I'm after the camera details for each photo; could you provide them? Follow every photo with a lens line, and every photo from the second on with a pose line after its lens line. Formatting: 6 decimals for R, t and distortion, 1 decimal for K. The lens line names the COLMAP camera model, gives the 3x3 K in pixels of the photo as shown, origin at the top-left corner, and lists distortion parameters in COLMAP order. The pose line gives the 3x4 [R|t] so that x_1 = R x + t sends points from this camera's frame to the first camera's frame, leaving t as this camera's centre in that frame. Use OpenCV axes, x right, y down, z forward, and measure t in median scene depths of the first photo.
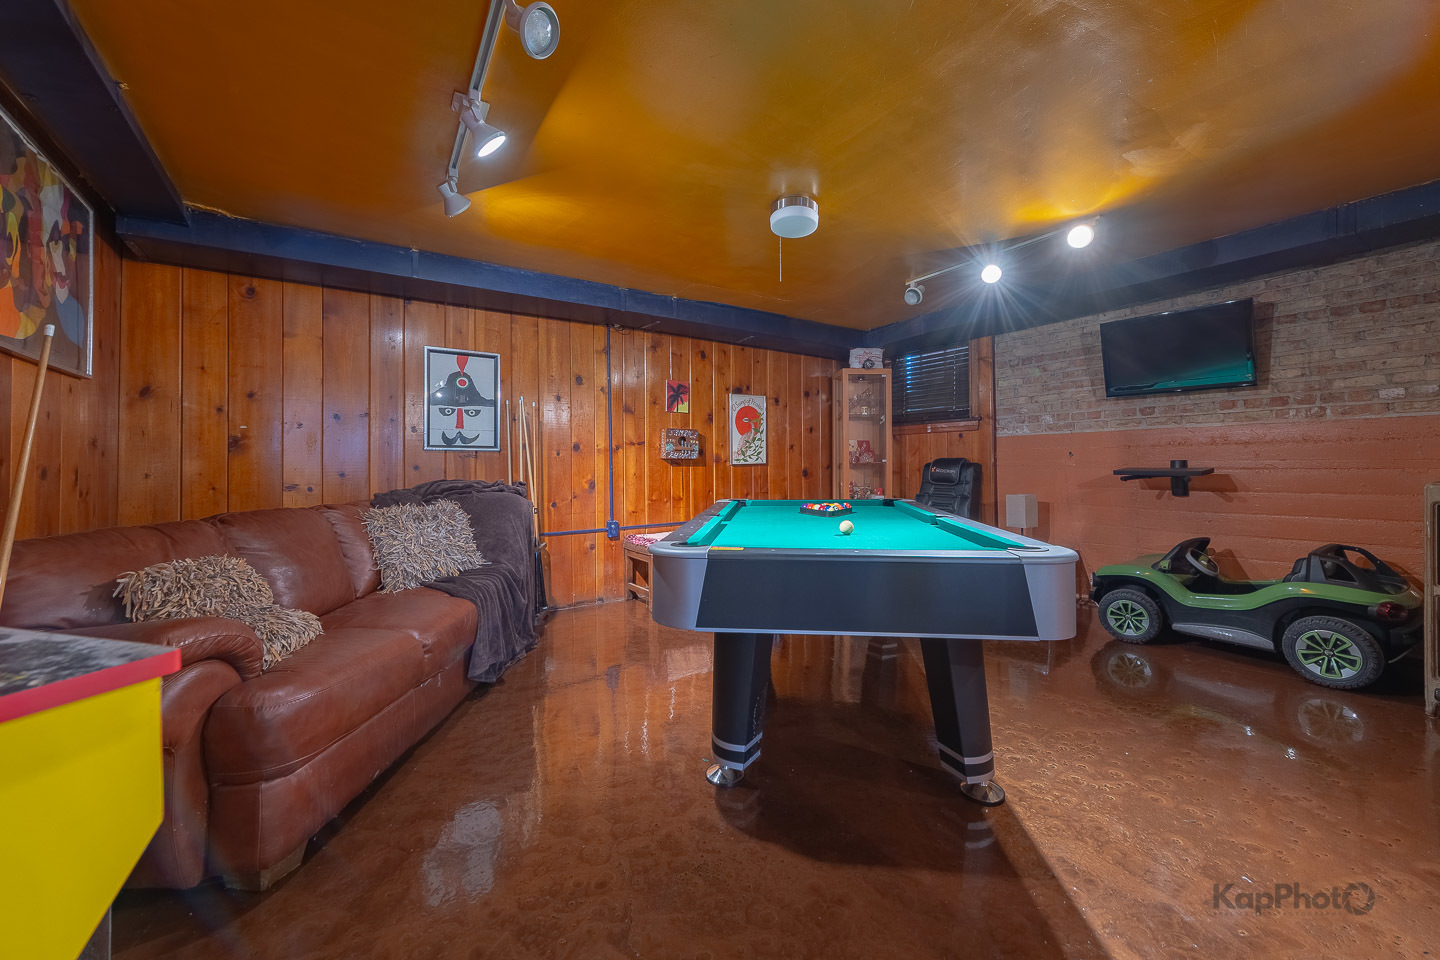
lens RADIAL K [[588.1, 0, 721.5], [0, 588.1, 456.6], [0, 0, 1]] dist [0.000748, 0.000056]
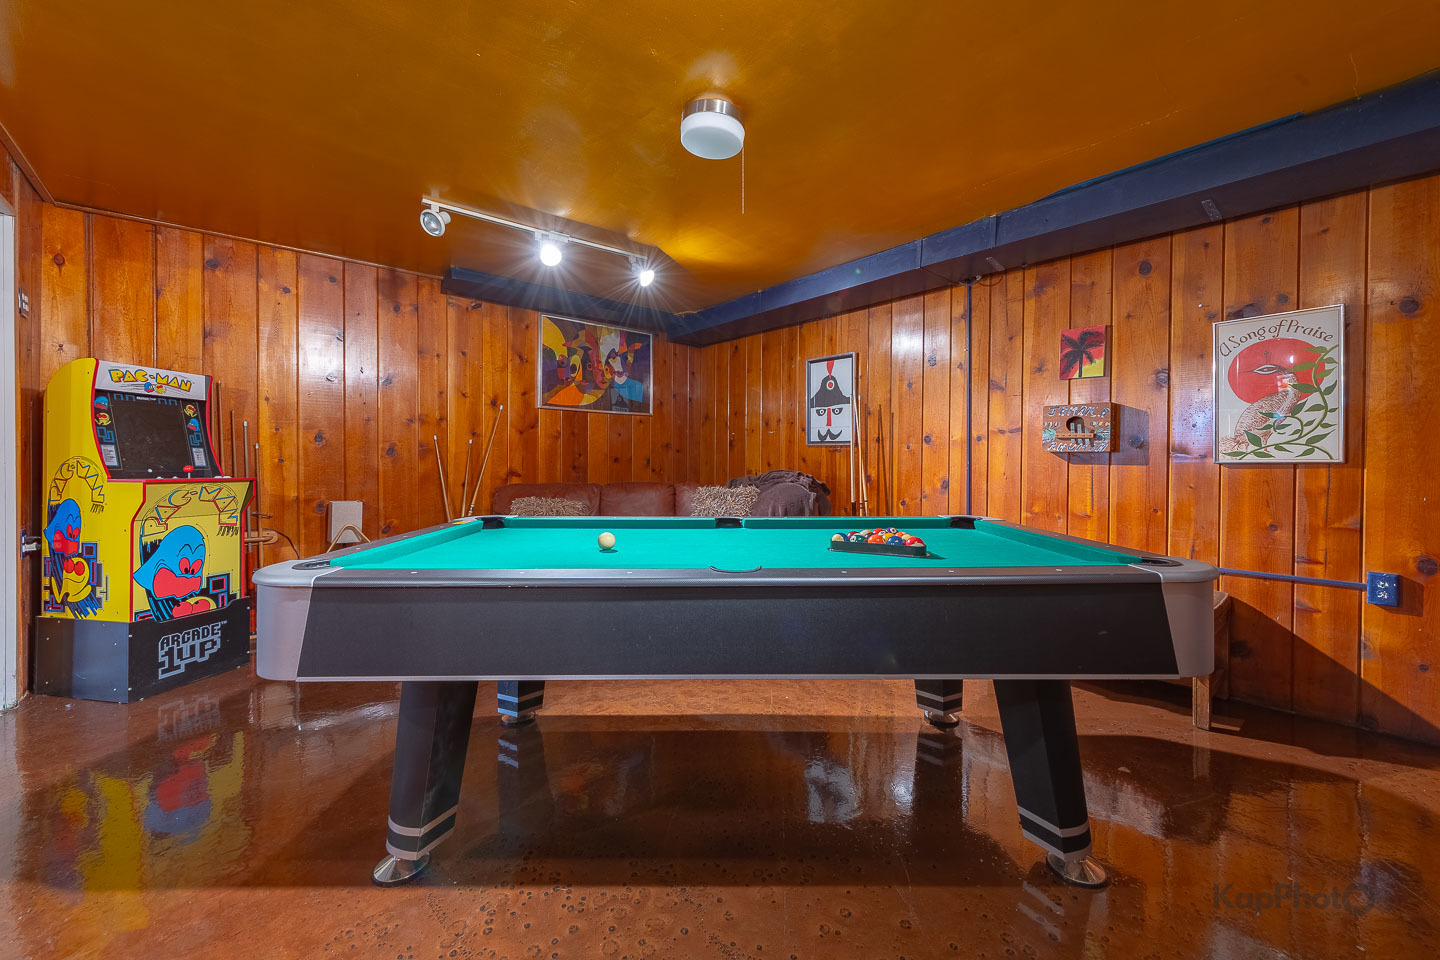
lens RADIAL K [[558.3, 0, 711.5], [0, 558.3, 463.9], [0, 0, 1]] dist [0.001178, -0.000089]
pose [[0.080150, 0.016385, -0.996648, 0.462574], [0.004791, 0.999847, 0.016823, 0.003958], [0.996771, -0.006124, 0.080059, 0.528906]]
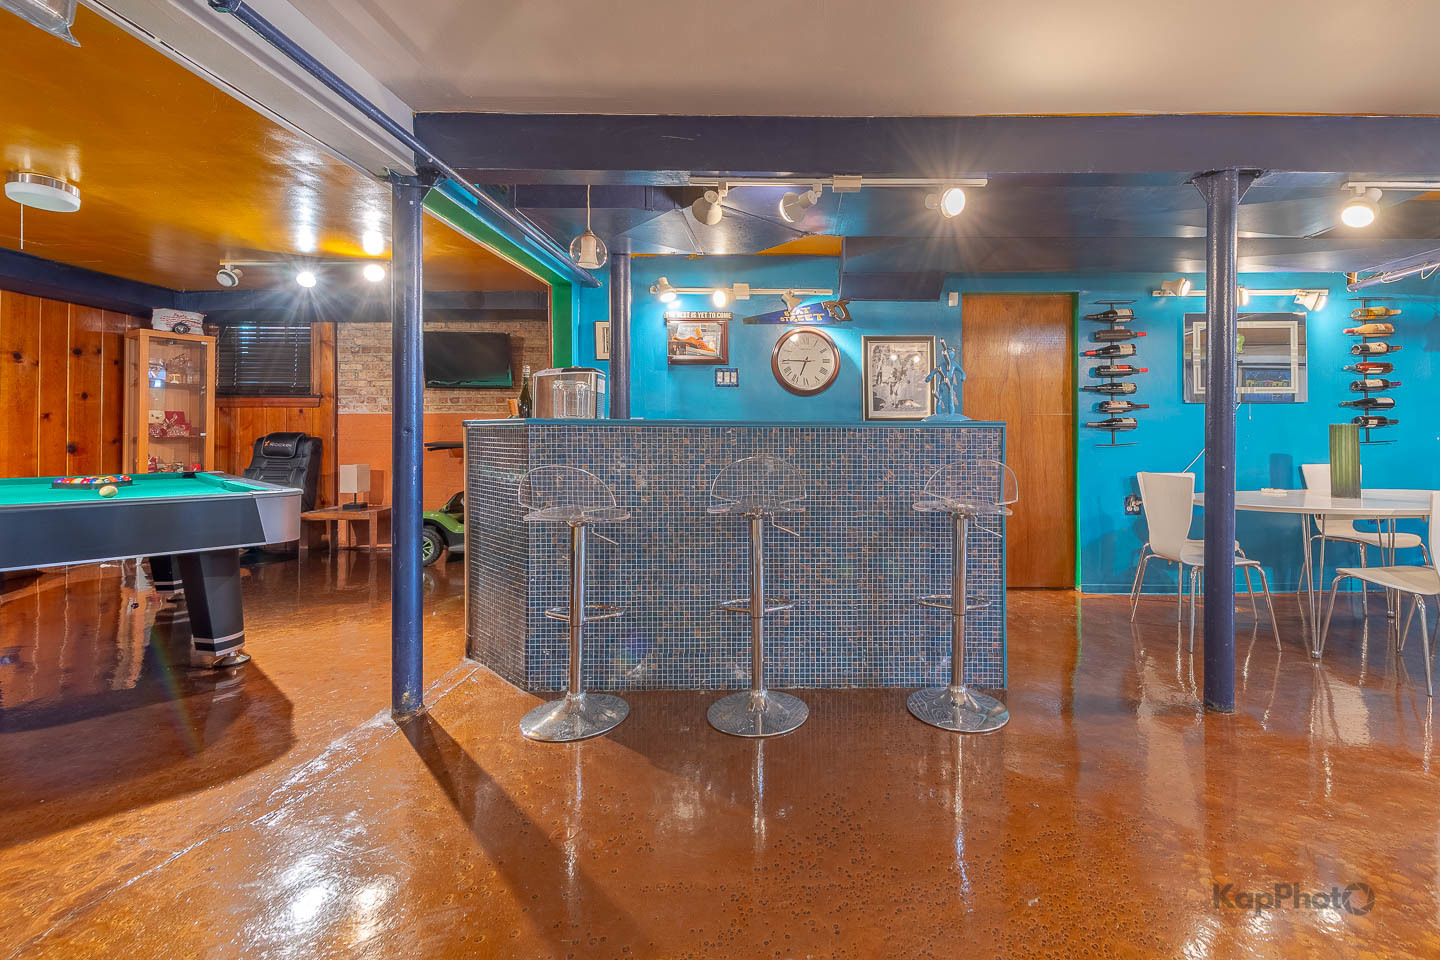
lens RADIAL K [[547.9, 0, 720.1], [0, 547.9, 433.2], [0, 0, 1]] dist [0.000868, -0.000252]
pose [[0.539839, 0.013406, 0.841661, -0.015821], [-0.014161, 0.999876, -0.006843, -0.000620], [-0.841649, -0.008224, 0.539962, -0.210264]]
